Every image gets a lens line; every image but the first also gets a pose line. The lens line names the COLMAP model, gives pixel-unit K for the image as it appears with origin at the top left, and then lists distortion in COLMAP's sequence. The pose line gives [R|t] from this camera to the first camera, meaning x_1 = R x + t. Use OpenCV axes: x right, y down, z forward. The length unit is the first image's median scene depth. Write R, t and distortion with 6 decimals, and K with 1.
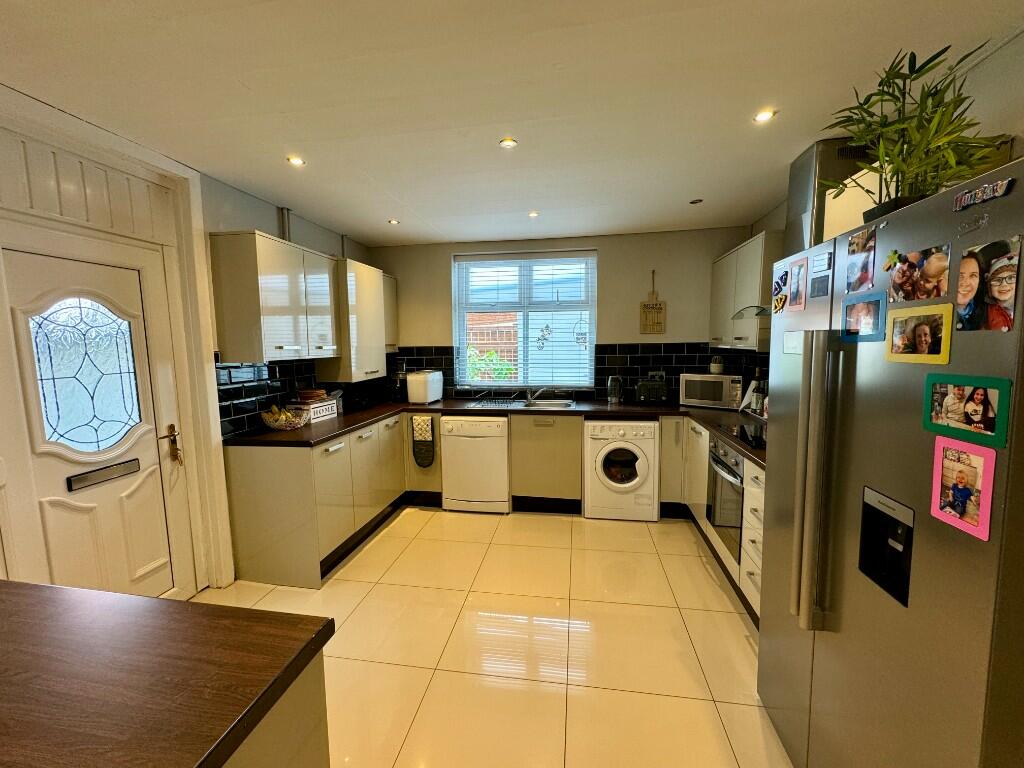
lens RADIAL K [[407.2, 0, 512.2], [0, 407.2, 382.0], [0, 0, 1]] dist [-0.002082, 0.000010]
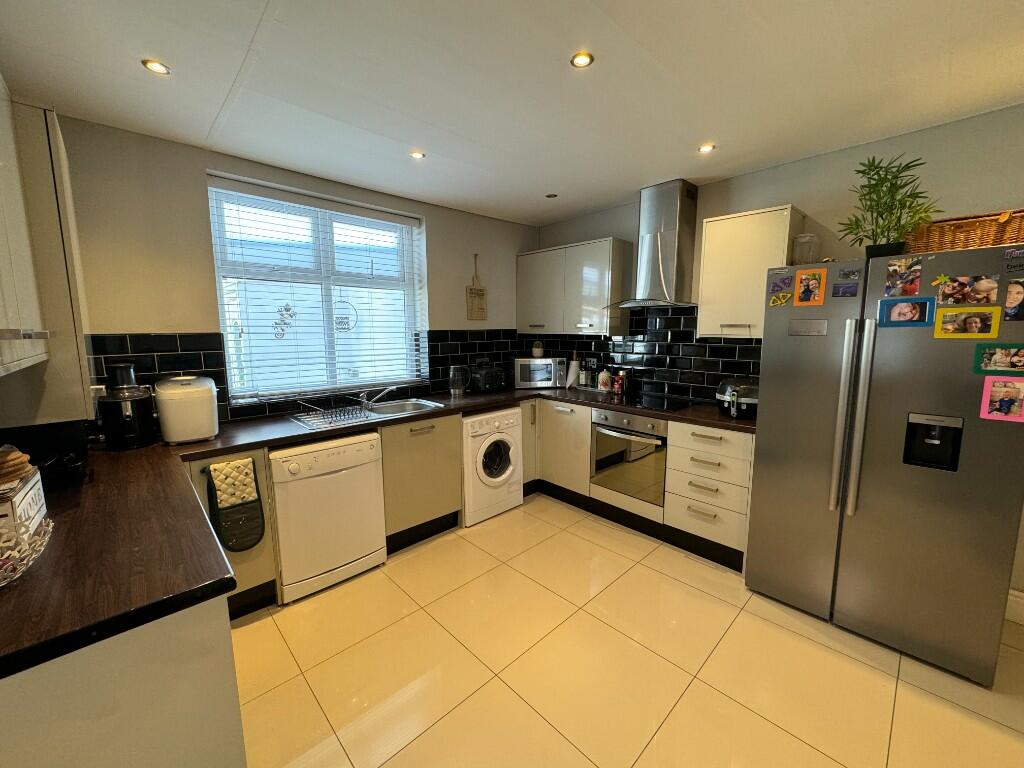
lens RADIAL K [[407.2, 0, 510.9], [0, 407.2, 383.7], [0, 0, 1]] dist [-0.002082, 0.000010]
pose [[0.604616, -0.099464, 0.790282, -0.432211], [0.073753, 0.994901, 0.068791, -0.030260], [-0.793095, 0.016693, 0.608869, 0.382274]]
